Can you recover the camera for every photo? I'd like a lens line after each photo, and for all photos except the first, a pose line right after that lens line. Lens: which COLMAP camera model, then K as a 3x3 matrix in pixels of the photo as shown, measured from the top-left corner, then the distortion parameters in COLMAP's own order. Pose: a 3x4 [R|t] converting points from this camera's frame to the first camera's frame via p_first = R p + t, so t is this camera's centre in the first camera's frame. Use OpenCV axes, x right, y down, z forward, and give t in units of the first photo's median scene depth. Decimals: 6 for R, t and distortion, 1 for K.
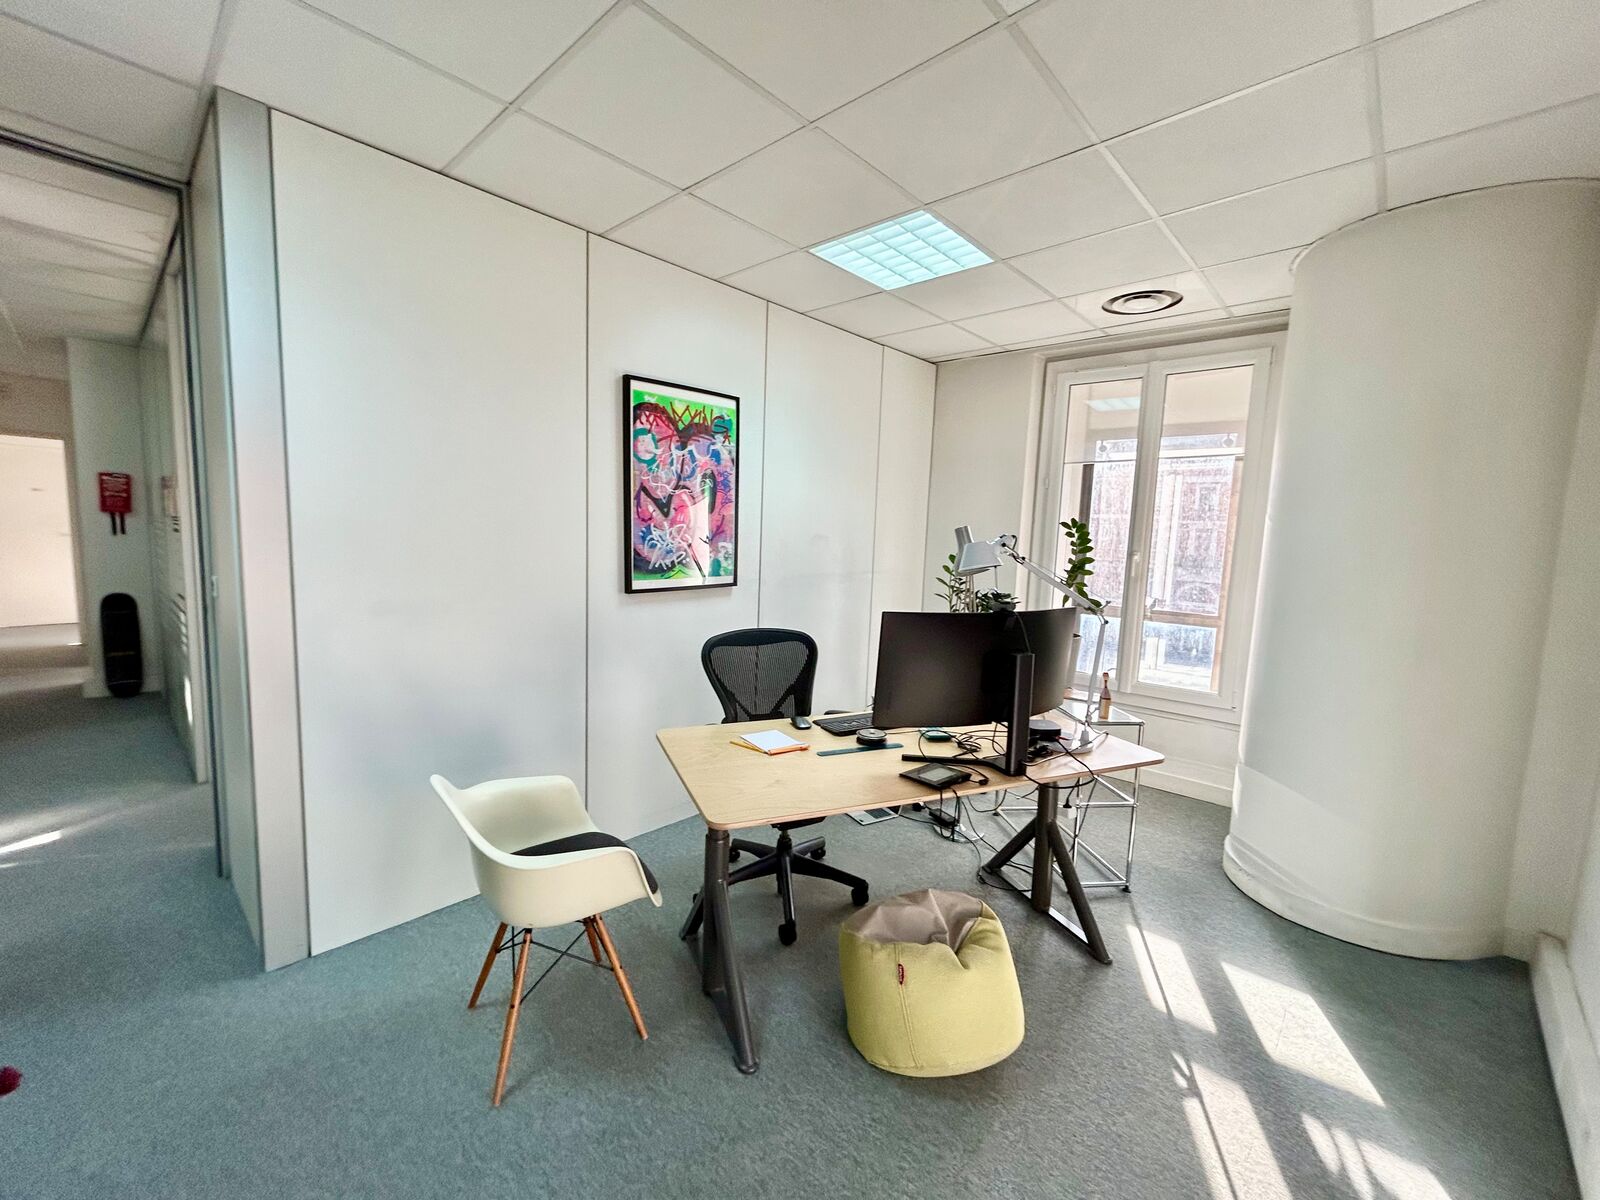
lens RADIAL K [[646.5, 0, 800.0], [0, 646.5, 600.0], [0, 0, 1]] dist [0.002727, 0.000040]
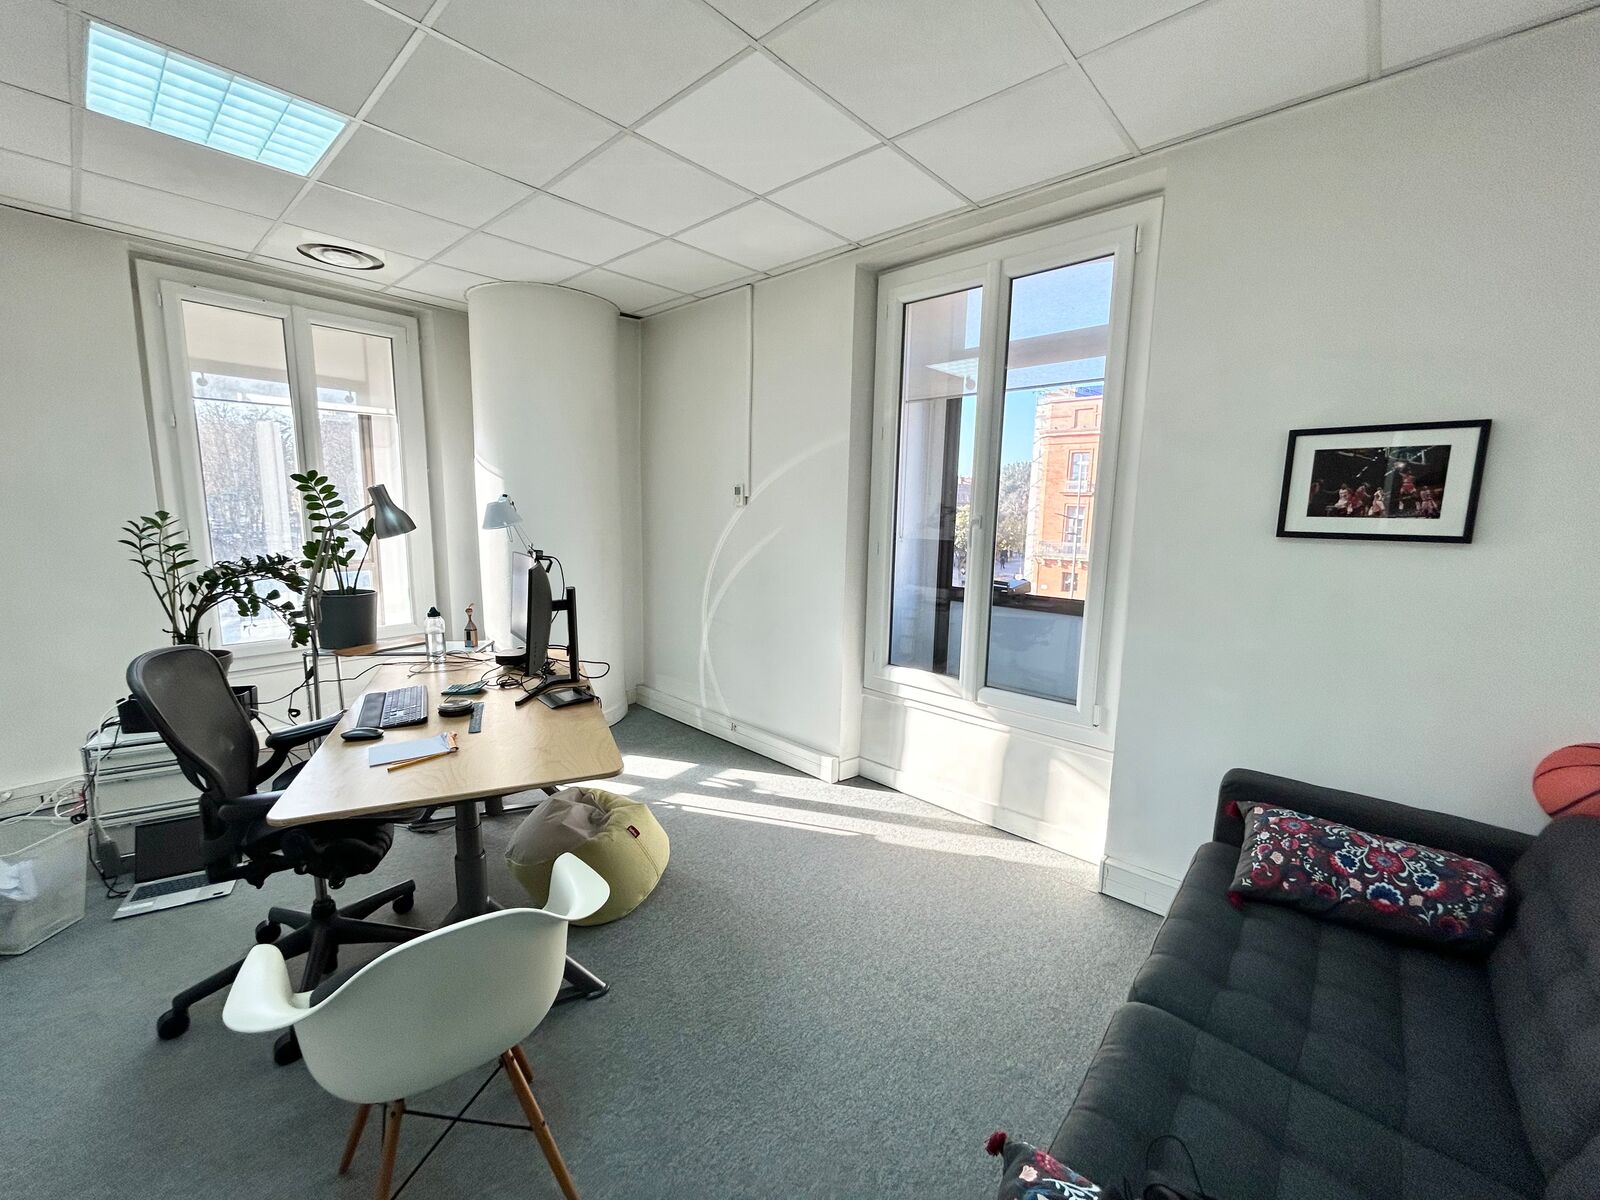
lens RADIAL K [[646.5, 0, 800.0], [0, 646.5, 600.0], [0, 0, 1]] dist [0.002727, 0.000040]
pose [[-0.014210, -0.185074, 0.982622, -0.681050], [0.090612, 0.978439, 0.185596, -0.066582], [-0.995785, 0.091675, 0.002866, 0.389566]]
